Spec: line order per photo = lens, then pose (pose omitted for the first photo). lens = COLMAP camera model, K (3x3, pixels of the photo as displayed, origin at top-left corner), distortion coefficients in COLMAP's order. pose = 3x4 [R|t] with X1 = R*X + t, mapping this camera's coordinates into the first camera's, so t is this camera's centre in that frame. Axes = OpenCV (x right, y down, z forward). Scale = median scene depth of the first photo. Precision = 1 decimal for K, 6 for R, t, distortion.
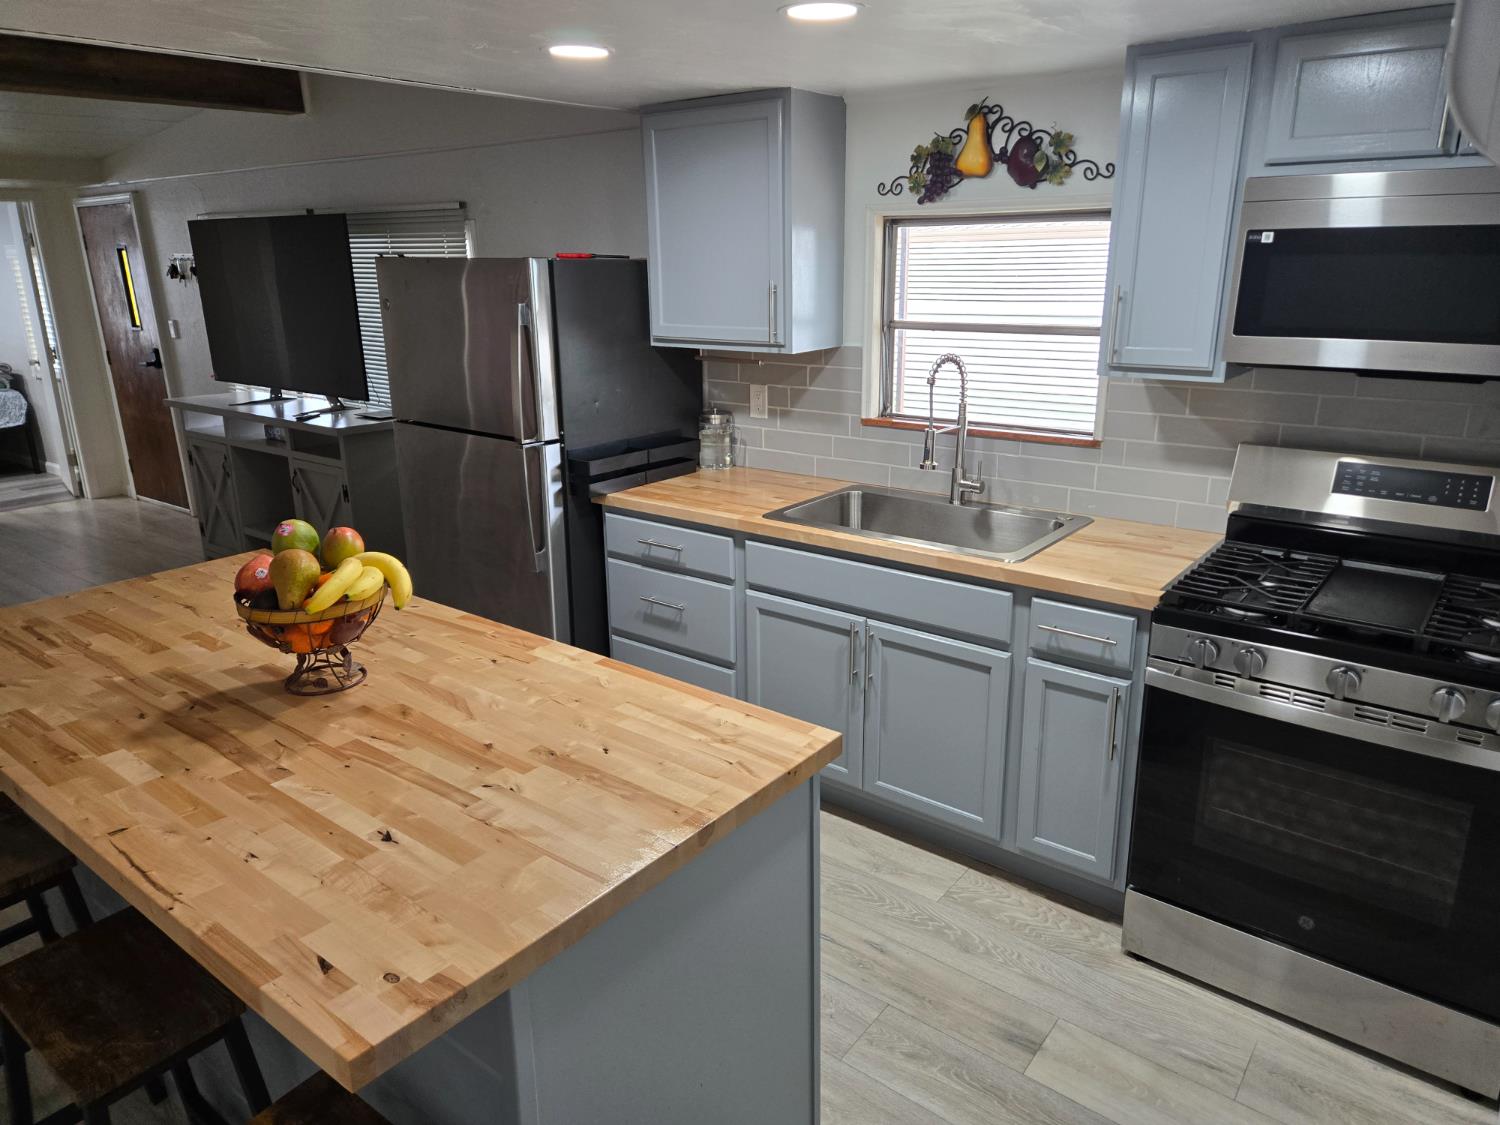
lens RADIAL K [[1006.3, 0, 755.1], [0, 1006.3, 558.8], [0, 0, 1]] dist [0.047721, -0.002028]
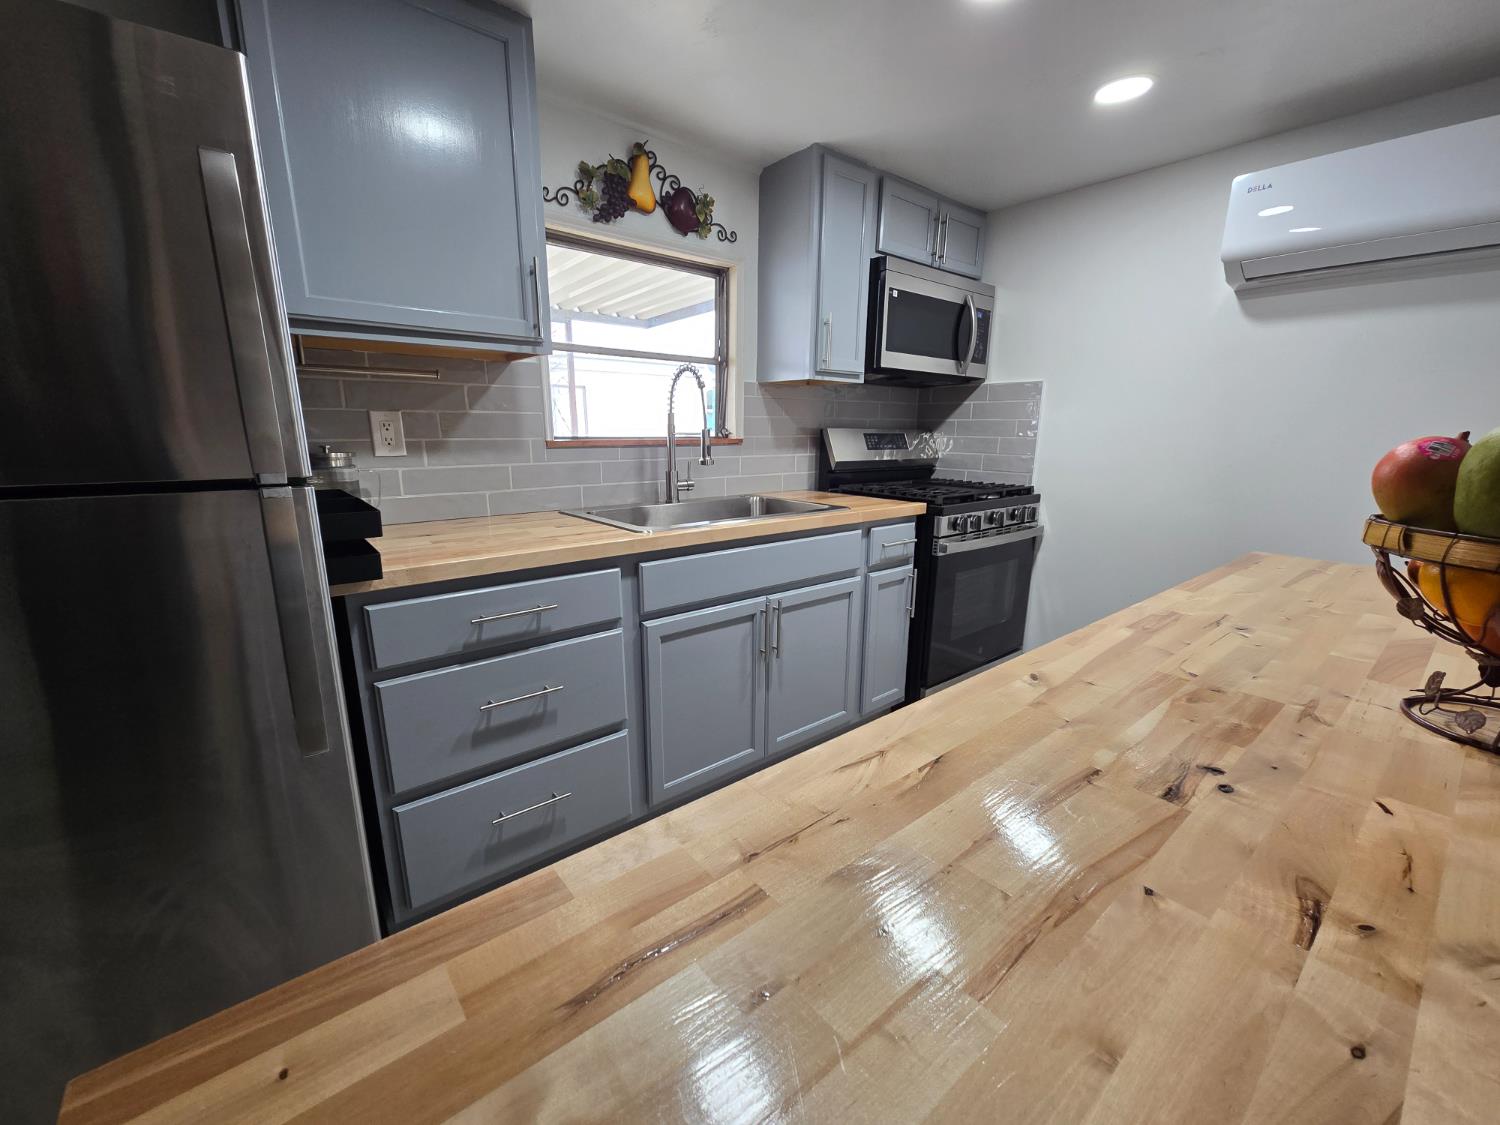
lens RADIAL K [[617.3, 0, 743.2], [0, 617.3, 575.2], [0, 0, 1]] dist [-0.003367, 0.005317]
pose [[0.217076, -0.214199, 0.952364, -0.499023], [0.271520, 0.950376, 0.151864, -0.066356], [-0.937633, 0.225620, 0.264463, 0.809861]]
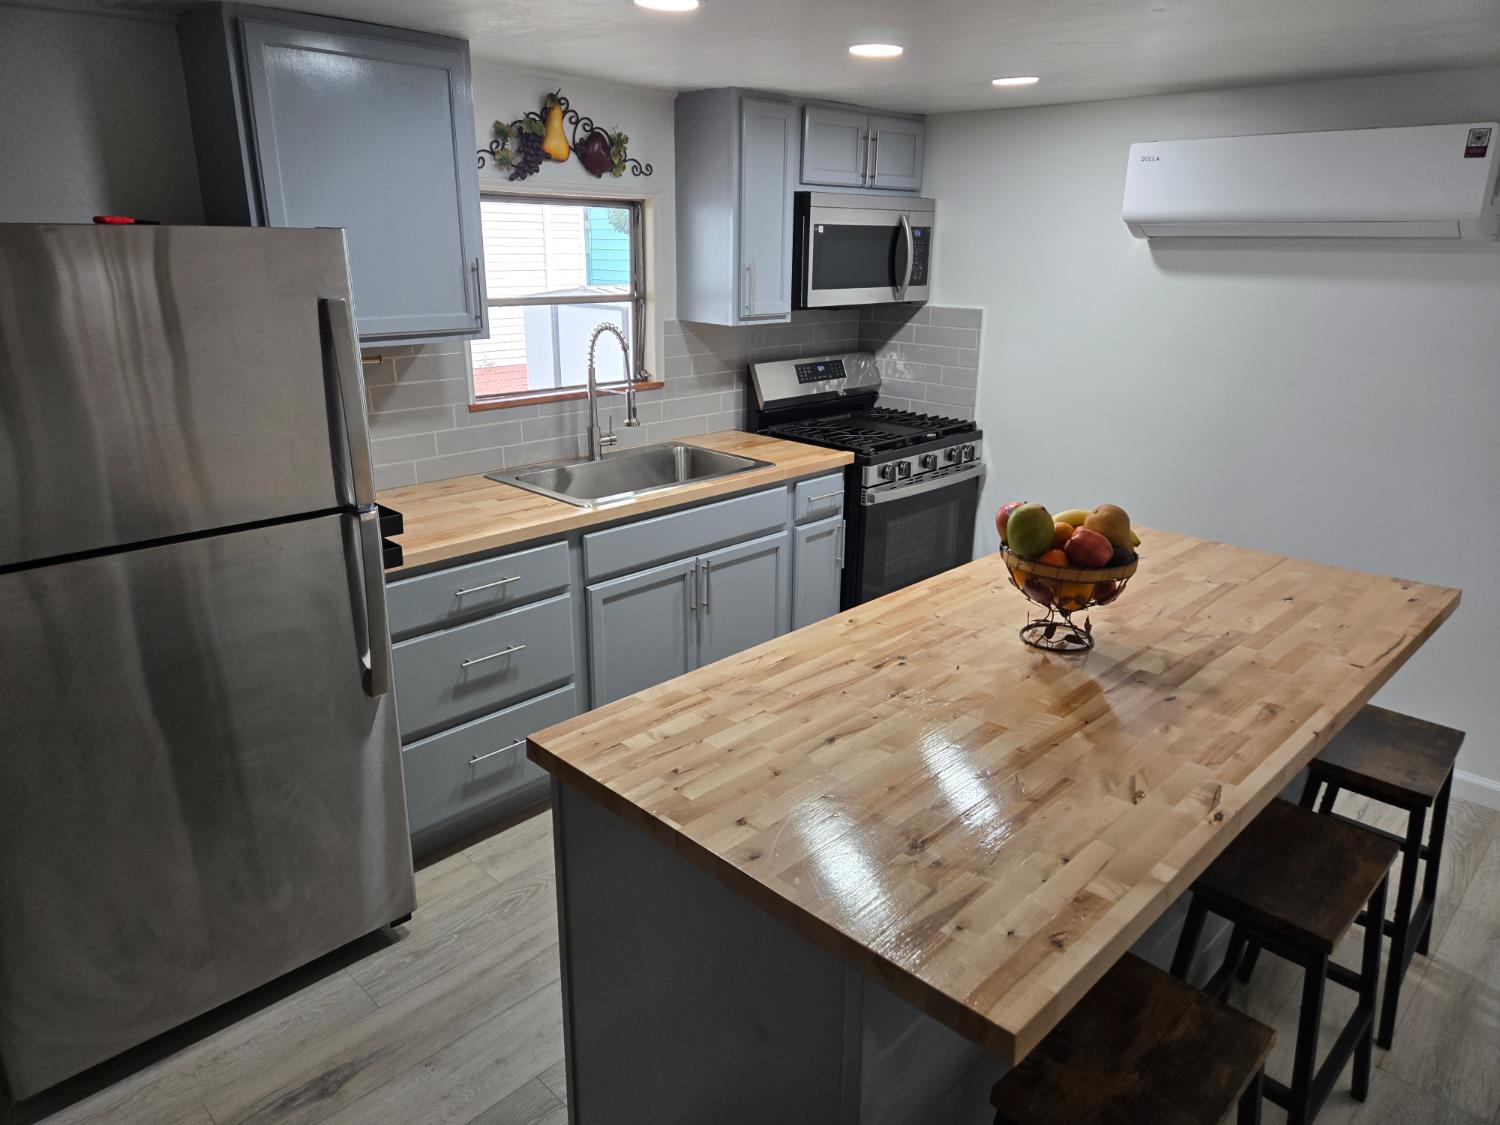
lens RADIAL K [[1006.3, 0, 755.1], [0, 1006.3, 558.8], [0, 0, 1]] dist [0.047721, -0.002028]
pose [[0.104723, -0.295274, 0.949656, -0.925163], [0.272076, 0.926983, 0.258221, -0.205084], [-0.956561, 0.231337, 0.177413, 0.705576]]
